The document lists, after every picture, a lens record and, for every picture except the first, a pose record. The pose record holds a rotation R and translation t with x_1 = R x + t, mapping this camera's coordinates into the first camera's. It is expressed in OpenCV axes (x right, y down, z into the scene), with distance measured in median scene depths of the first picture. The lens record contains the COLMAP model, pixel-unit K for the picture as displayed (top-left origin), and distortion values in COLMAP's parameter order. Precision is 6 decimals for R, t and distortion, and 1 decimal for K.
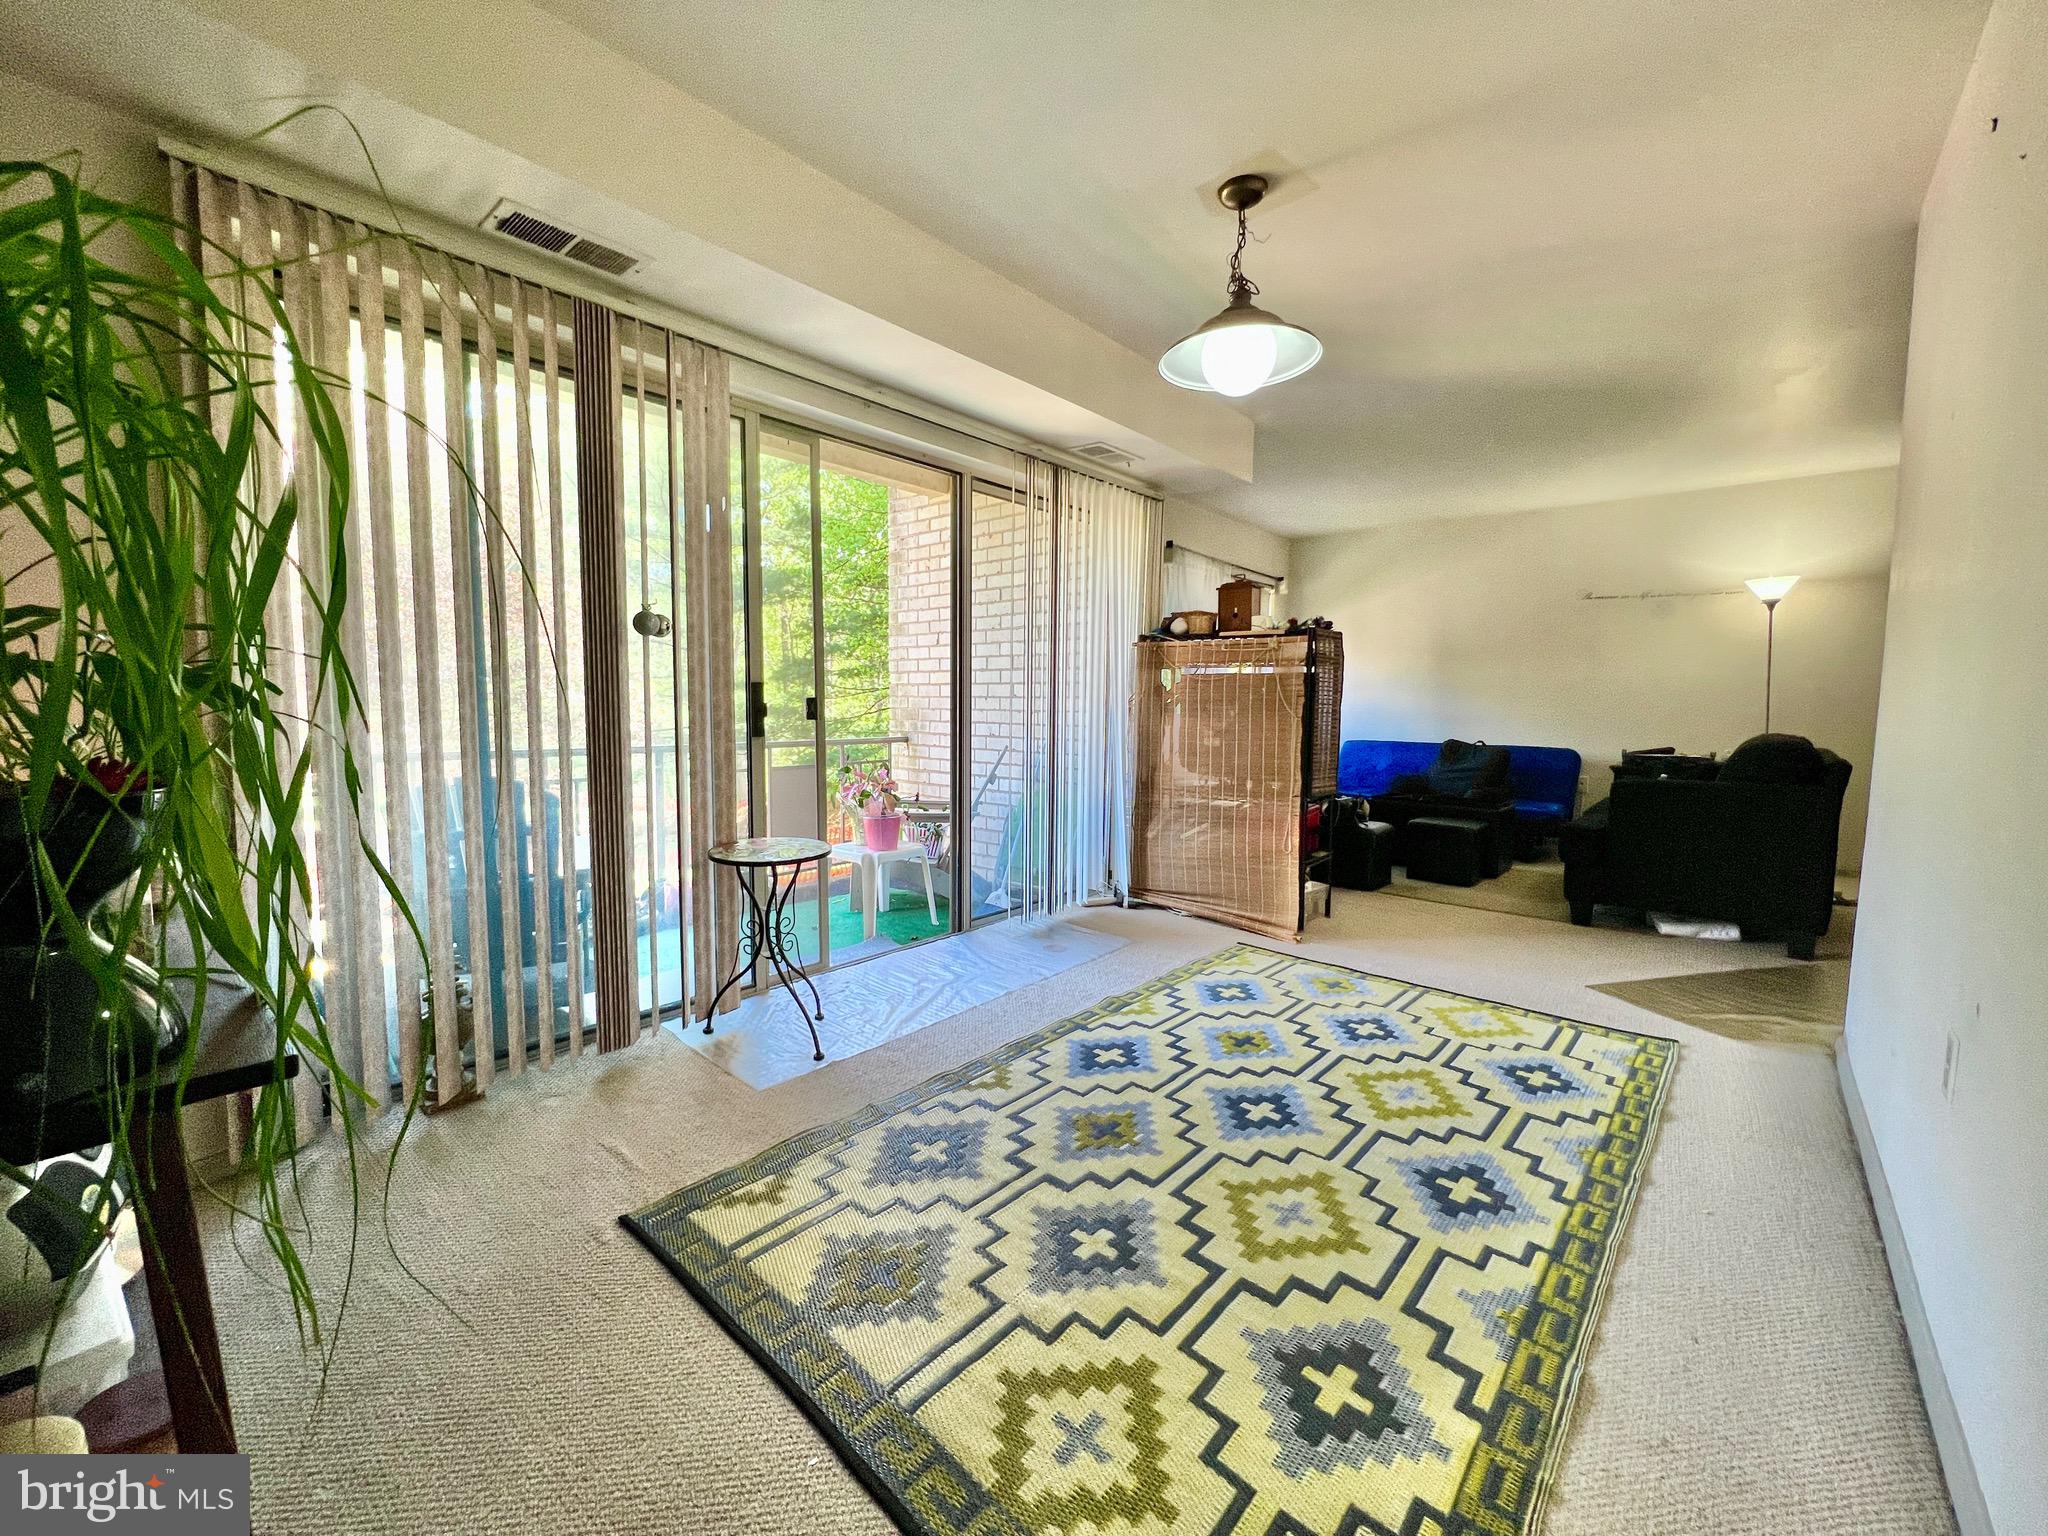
lens RADIAL K [[817.9, 0, 1018.0], [0, 817.9, 765.6], [0, 0, 1]] dist [-0.001155, 0.000013]
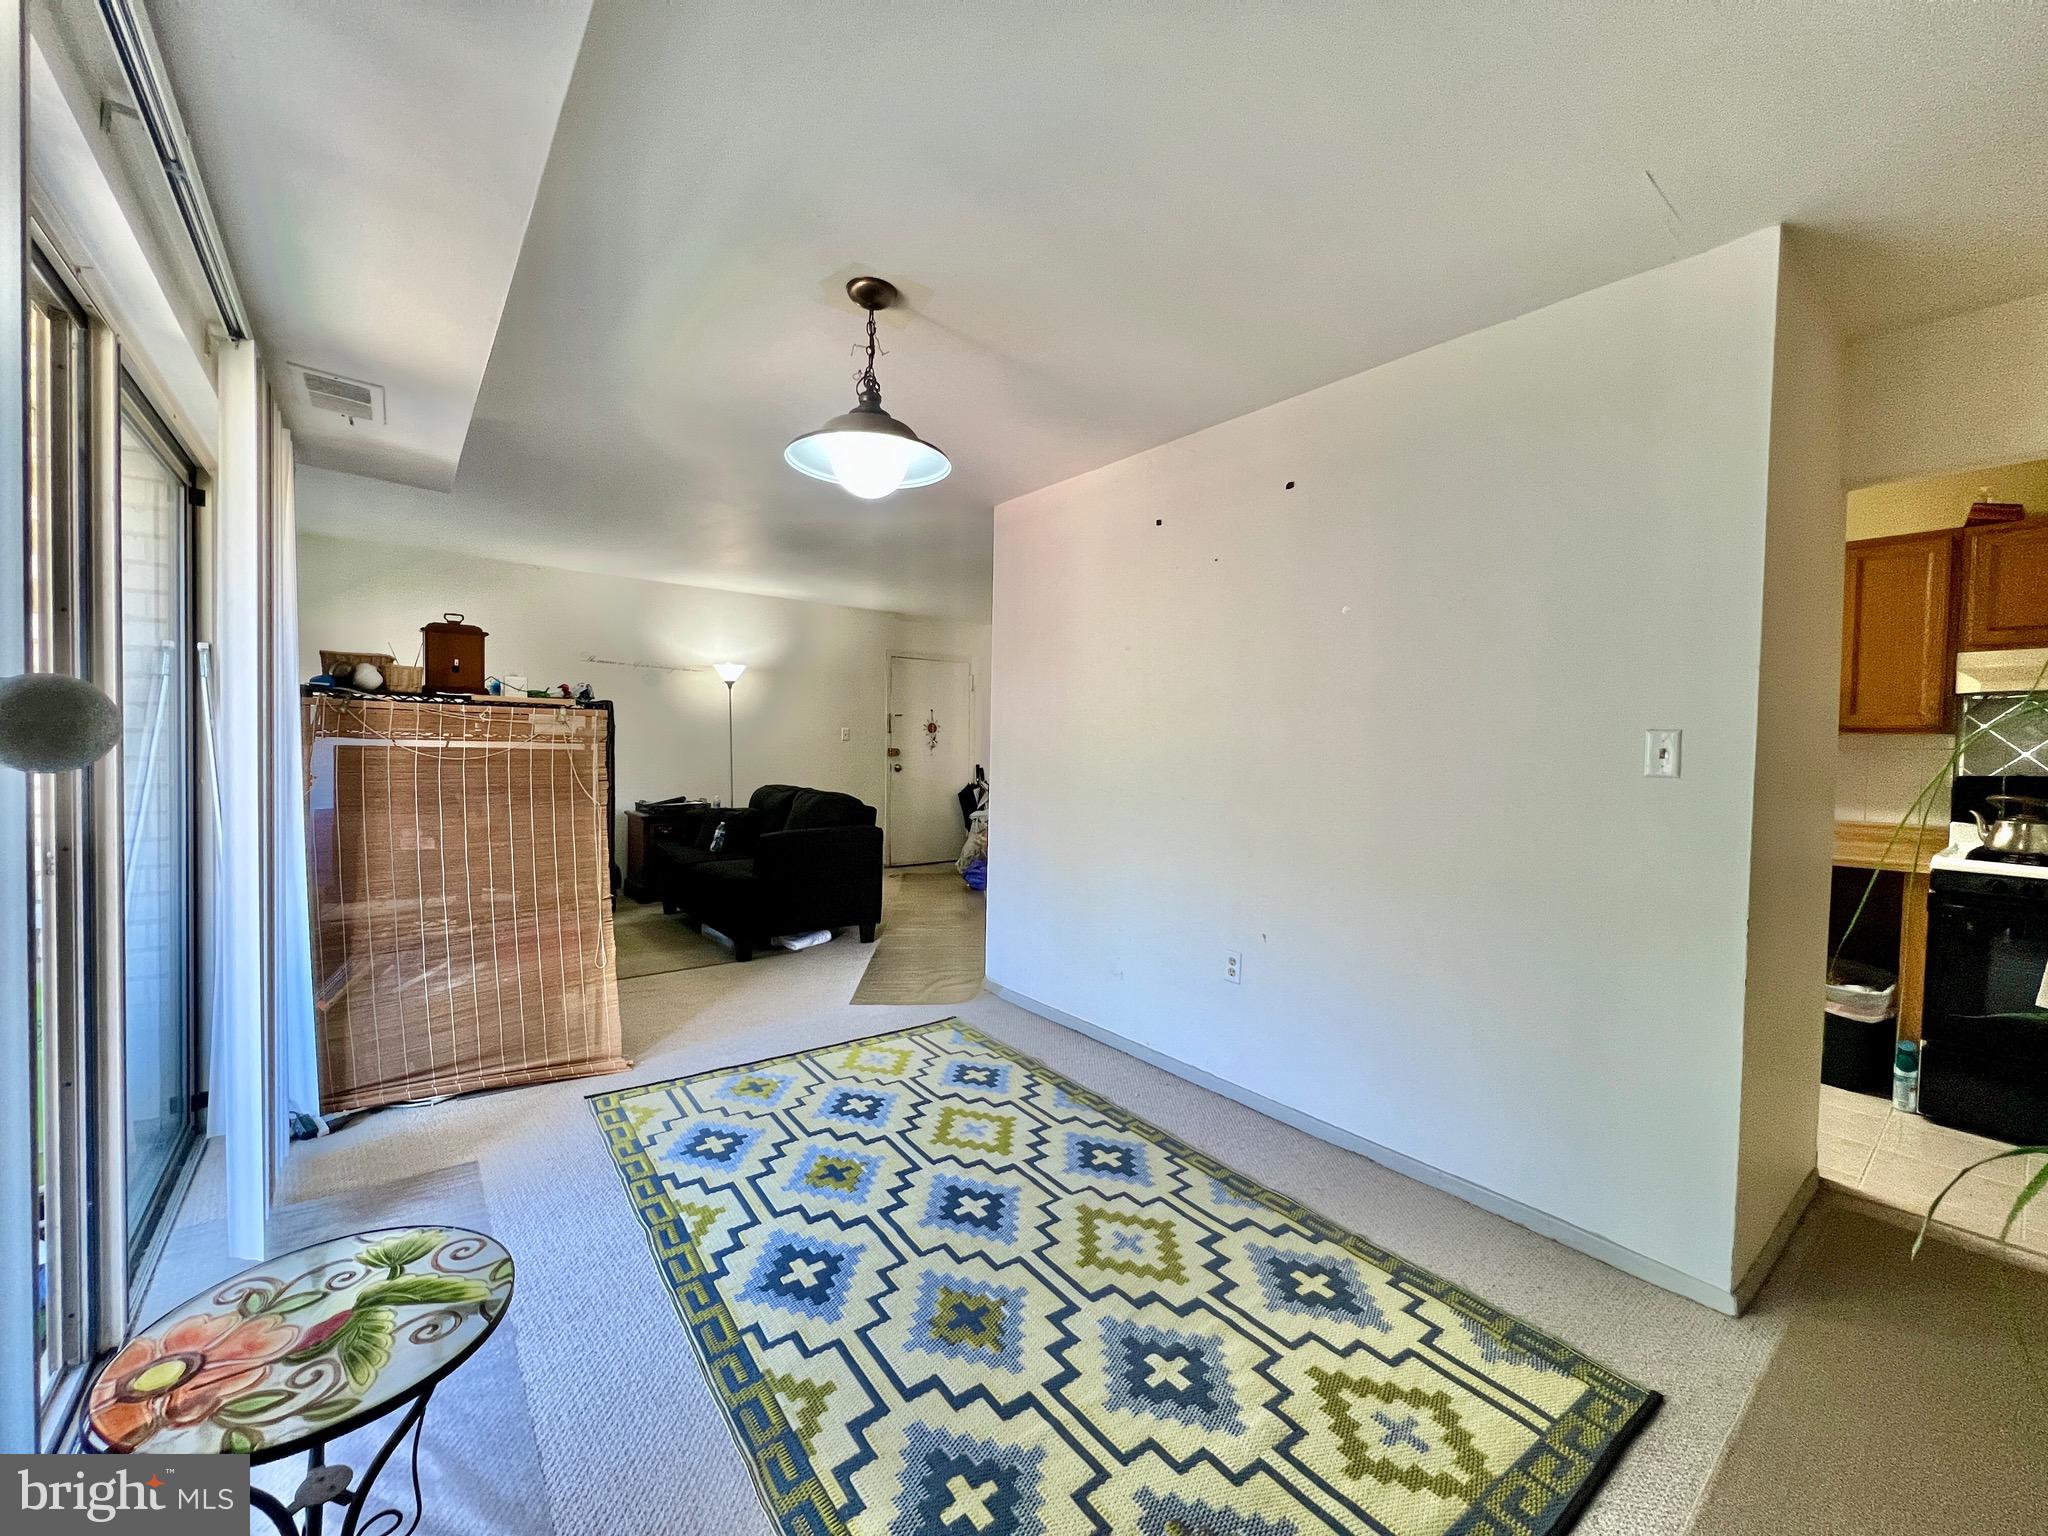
lens RADIAL K [[817.0, 0, 1018.2], [0, 817.0, 765.9], [0, 0, 1]] dist [-0.001607, 0.000145]
pose [[0.183414, -0.033744, 0.982457, -0.701521], [0.059505, 0.997959, 0.023168, -0.161403], [-0.981233, 0.054211, 0.185047, 0.720127]]
